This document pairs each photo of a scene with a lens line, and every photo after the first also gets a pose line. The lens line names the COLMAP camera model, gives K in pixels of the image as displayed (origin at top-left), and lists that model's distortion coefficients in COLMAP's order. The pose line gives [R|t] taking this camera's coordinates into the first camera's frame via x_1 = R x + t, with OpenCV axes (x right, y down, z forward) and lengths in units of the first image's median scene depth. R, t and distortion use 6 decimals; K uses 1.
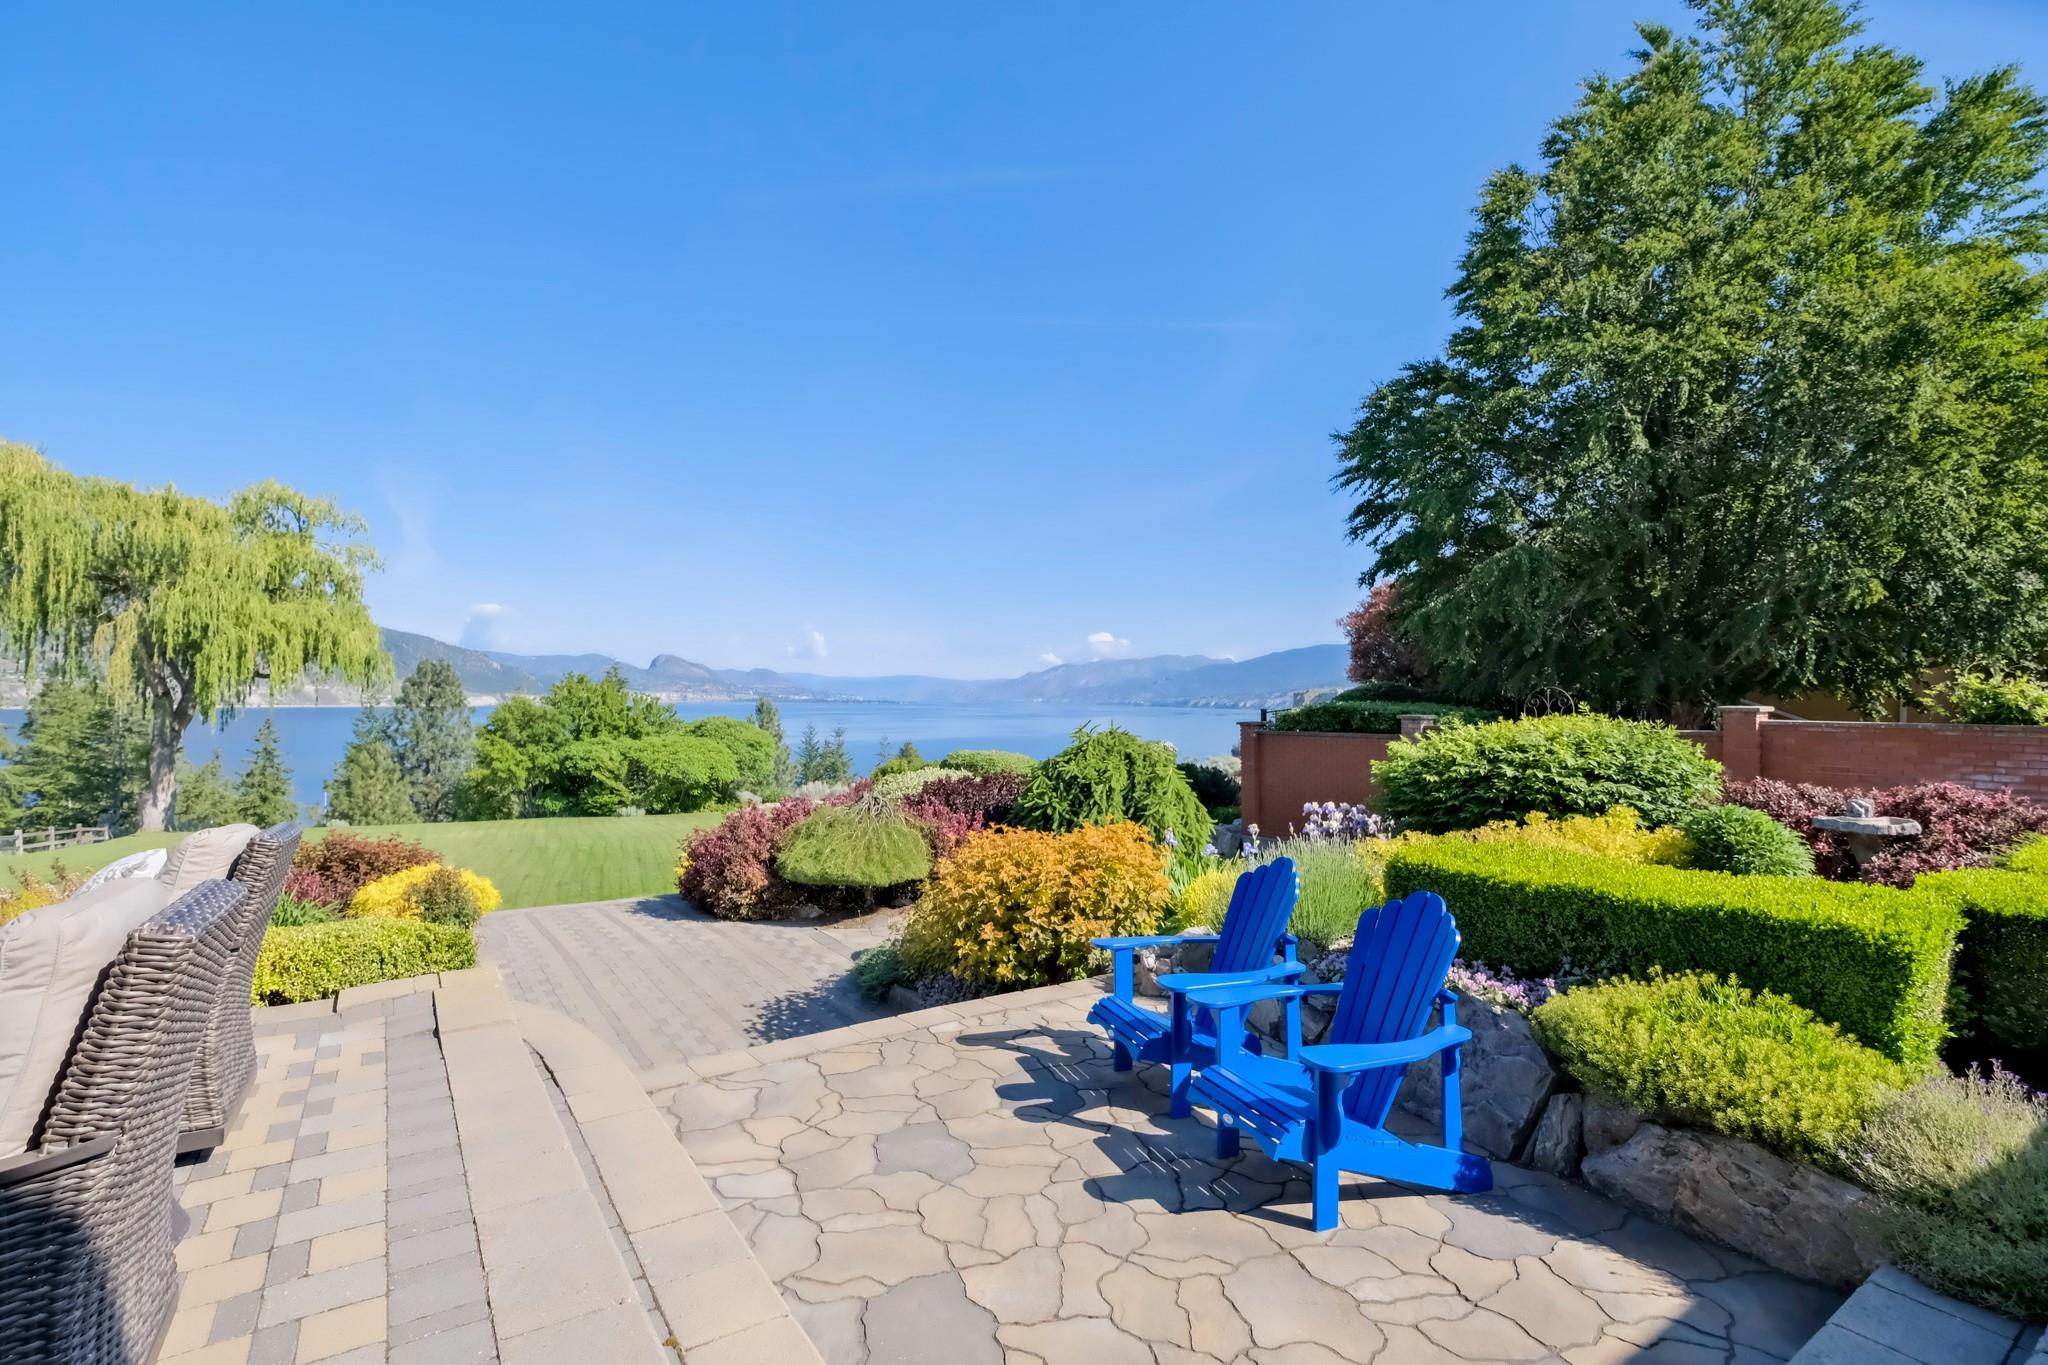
lens RADIAL K [[934.9, 0, 1014.3], [0, 934.9, 686.6], [0, 0, 1]] dist [0.000192, -0.000633]
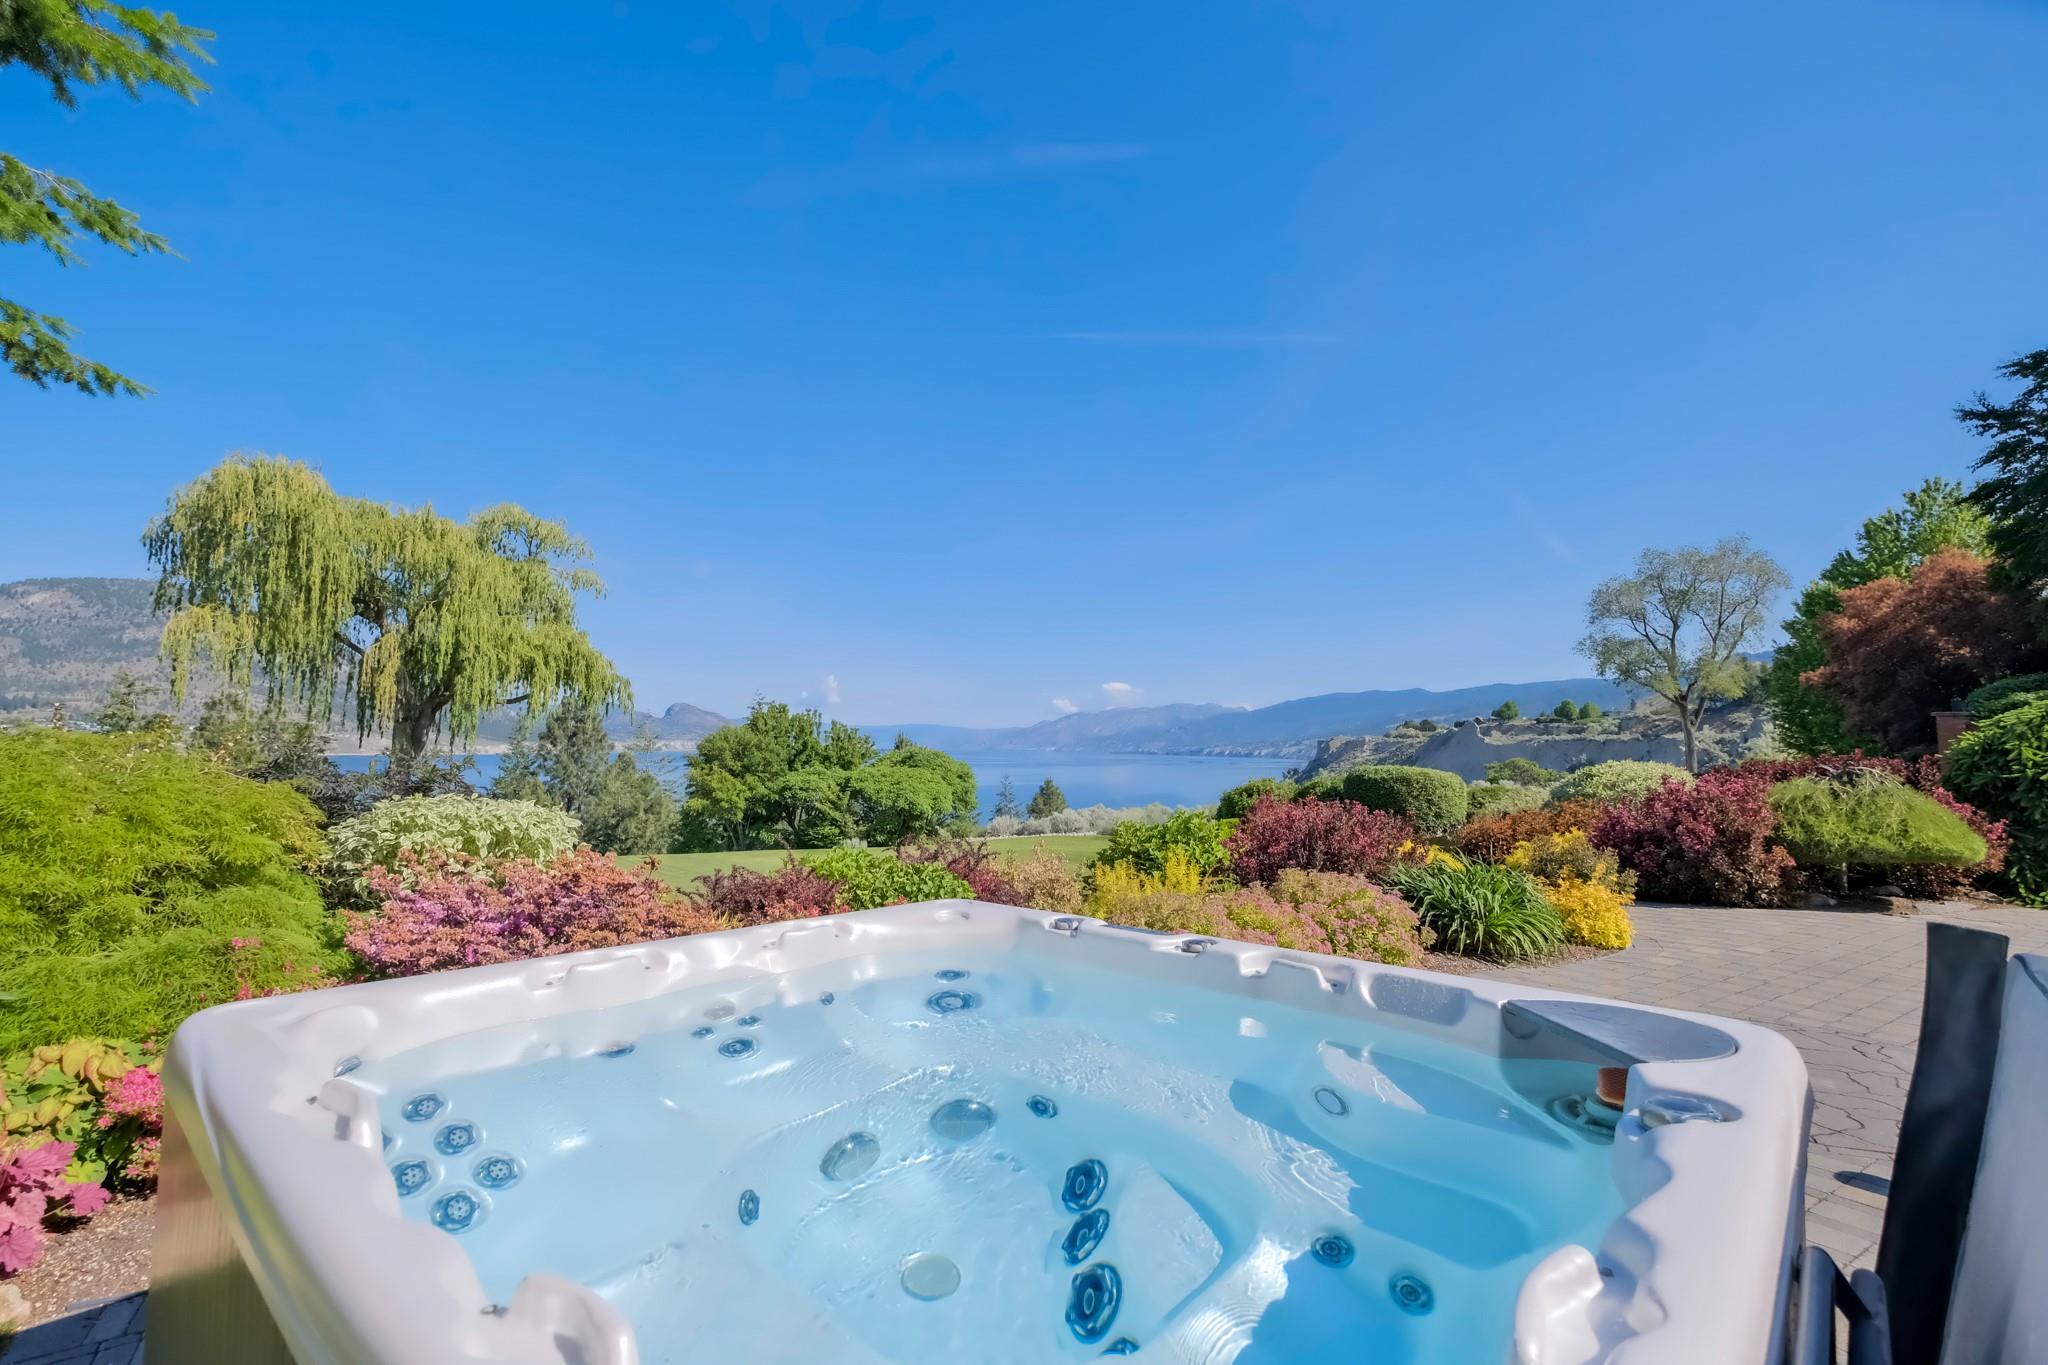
lens RADIAL K [[934.9, 0, 1014.8], [0, 934.9, 686.2], [0, 0, 1]] dist [0.000192, -0.000633]
pose [[0.999921, -0.000390, -0.012535, -0.257991], [-0.000269, 0.998619, -0.052545, 0.024428], [0.012538, 0.052544, 0.998540, 0.030560]]
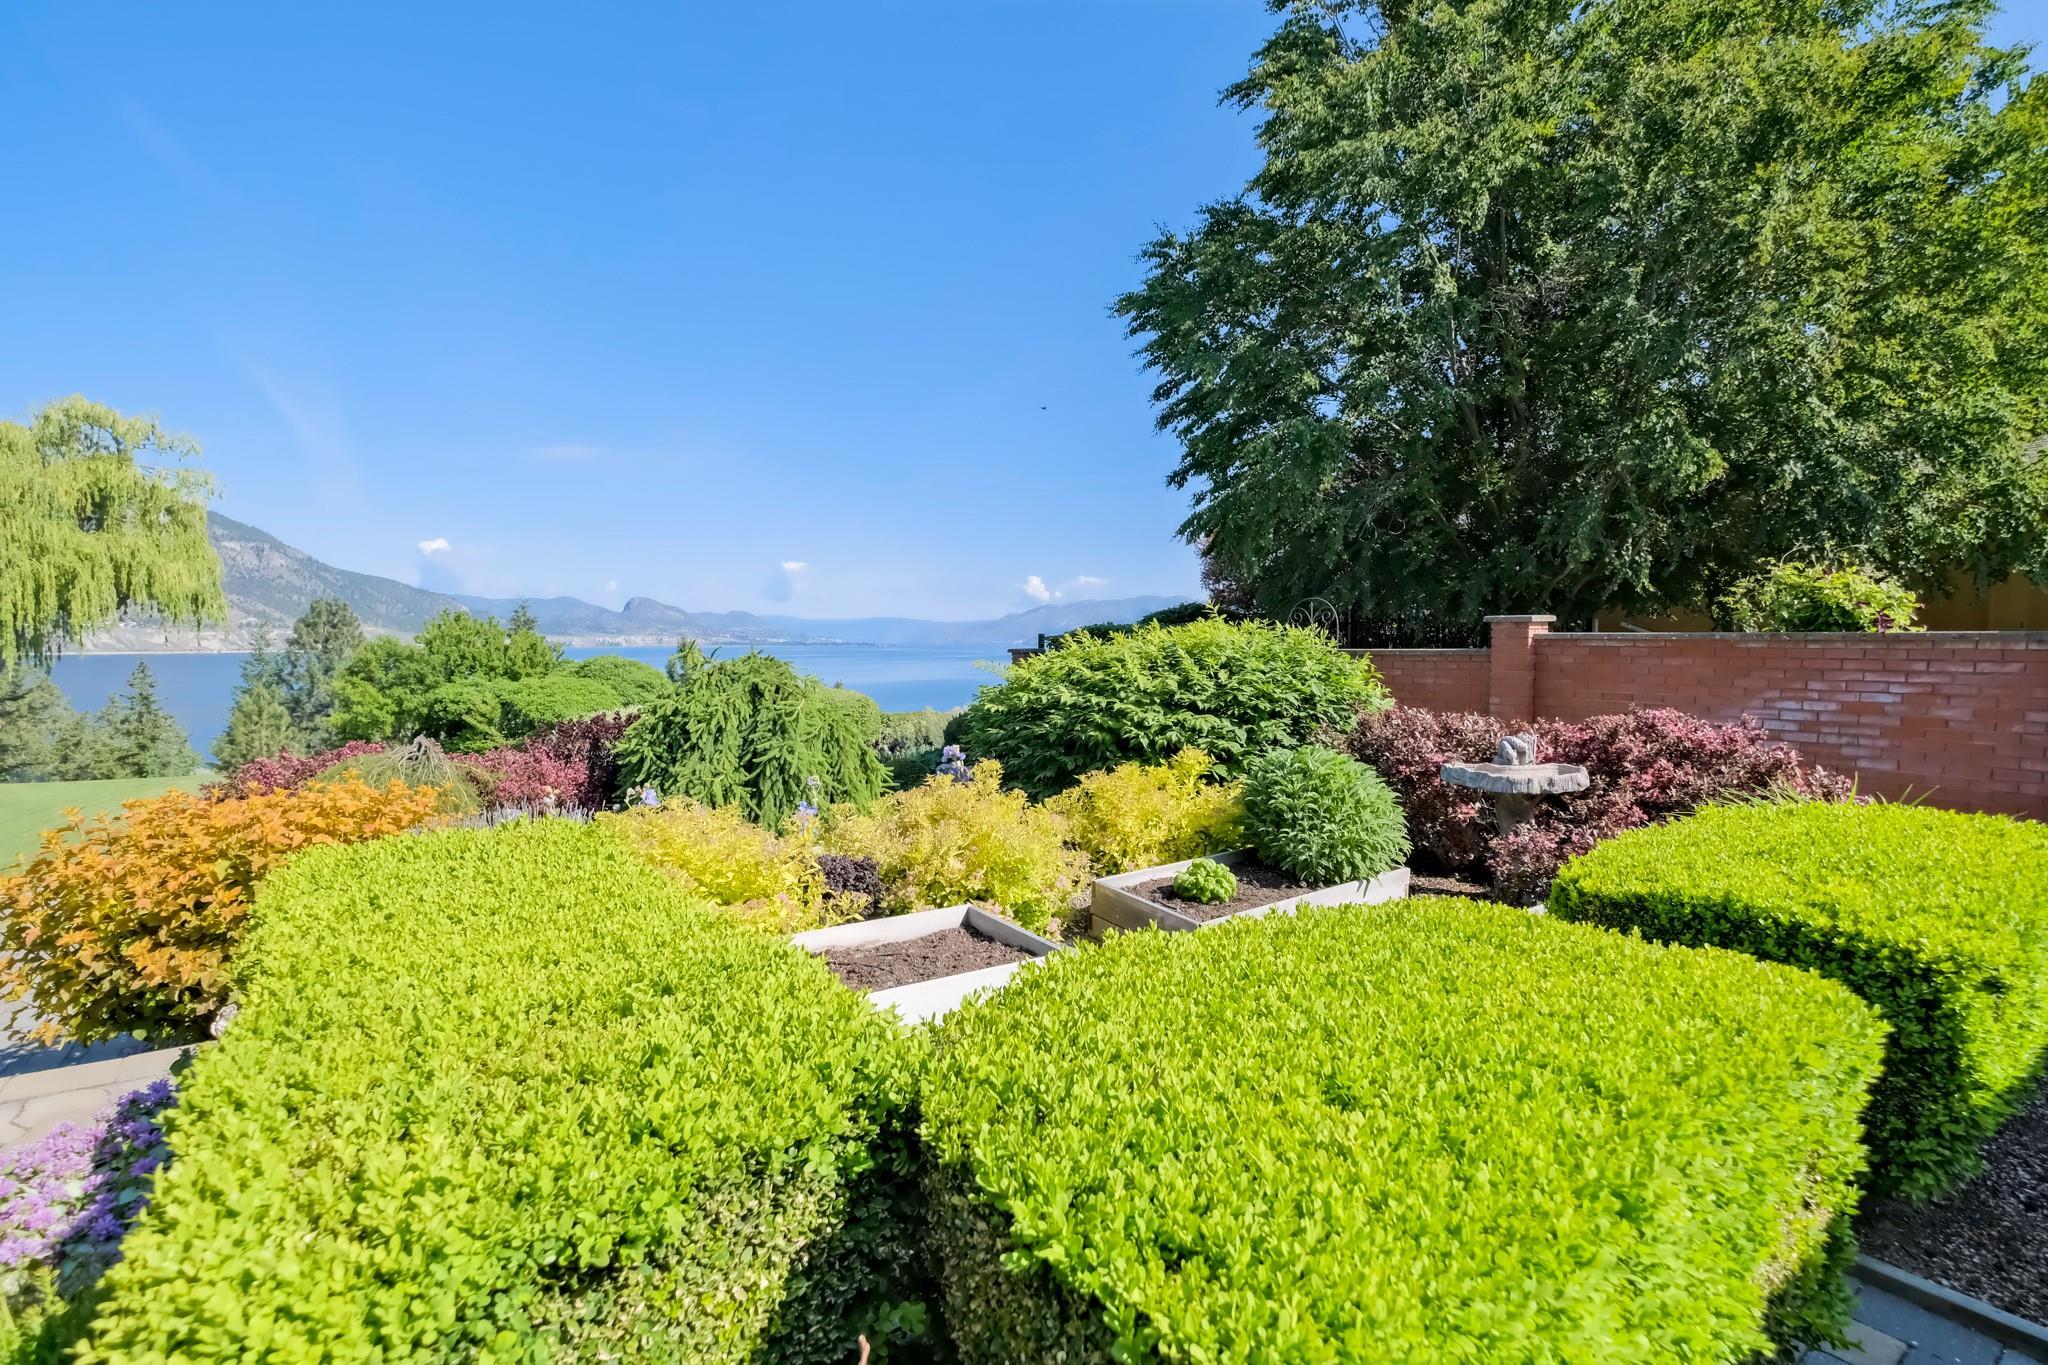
lens RADIAL K [[934.9, 0, 1016.6], [0, 934.9, 694.7], [0, 0, 1]] dist [0.000192, -0.000633]
pose [[0.999695, -0.006647, 0.023767, 0.089773], [0.004949, 0.997476, 0.070834, 0.007571], [-0.024177, -0.070695, 0.997205, 0.062151]]
